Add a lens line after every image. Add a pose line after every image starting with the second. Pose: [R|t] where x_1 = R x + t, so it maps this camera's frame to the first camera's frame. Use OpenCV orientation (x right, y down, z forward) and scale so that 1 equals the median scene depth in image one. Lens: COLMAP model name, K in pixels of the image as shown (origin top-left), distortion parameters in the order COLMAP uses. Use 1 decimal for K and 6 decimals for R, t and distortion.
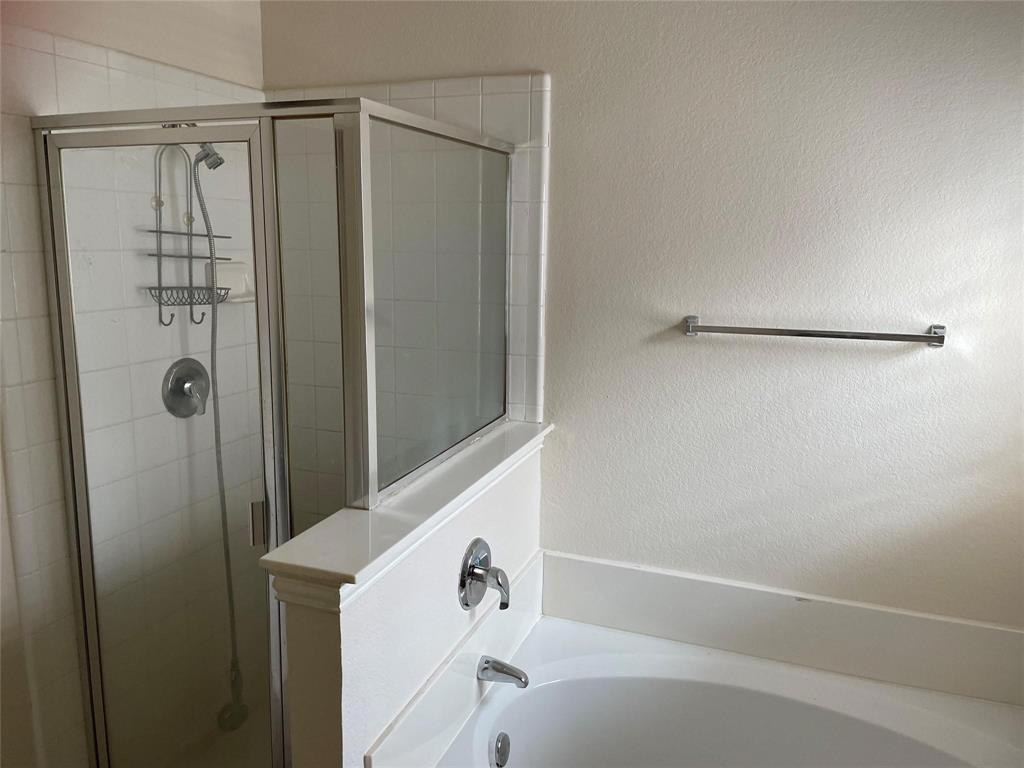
lens RADIAL K [[775.7, 0, 511.2], [0, 775.7, 380.0], [0, 0, 1]] dist [-0.016054, -0.003243]
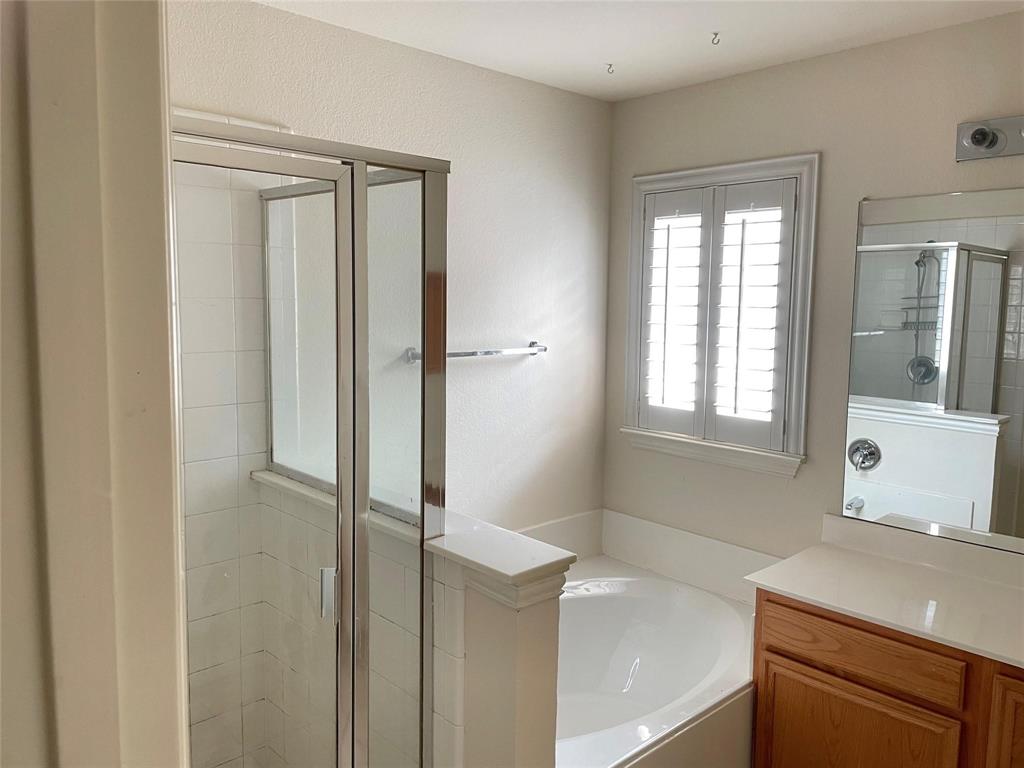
lens RADIAL K [[775.7, 0, 512.6], [0, 775.7, 384.0], [0, 0, 1]] dist [-0.016054, -0.003243]
pose [[0.440726, -0.102822, 0.891733, -1.139810], [0.139948, 0.989141, 0.044887, -0.081270], [-0.886665, 0.105013, 0.450330, 0.419863]]
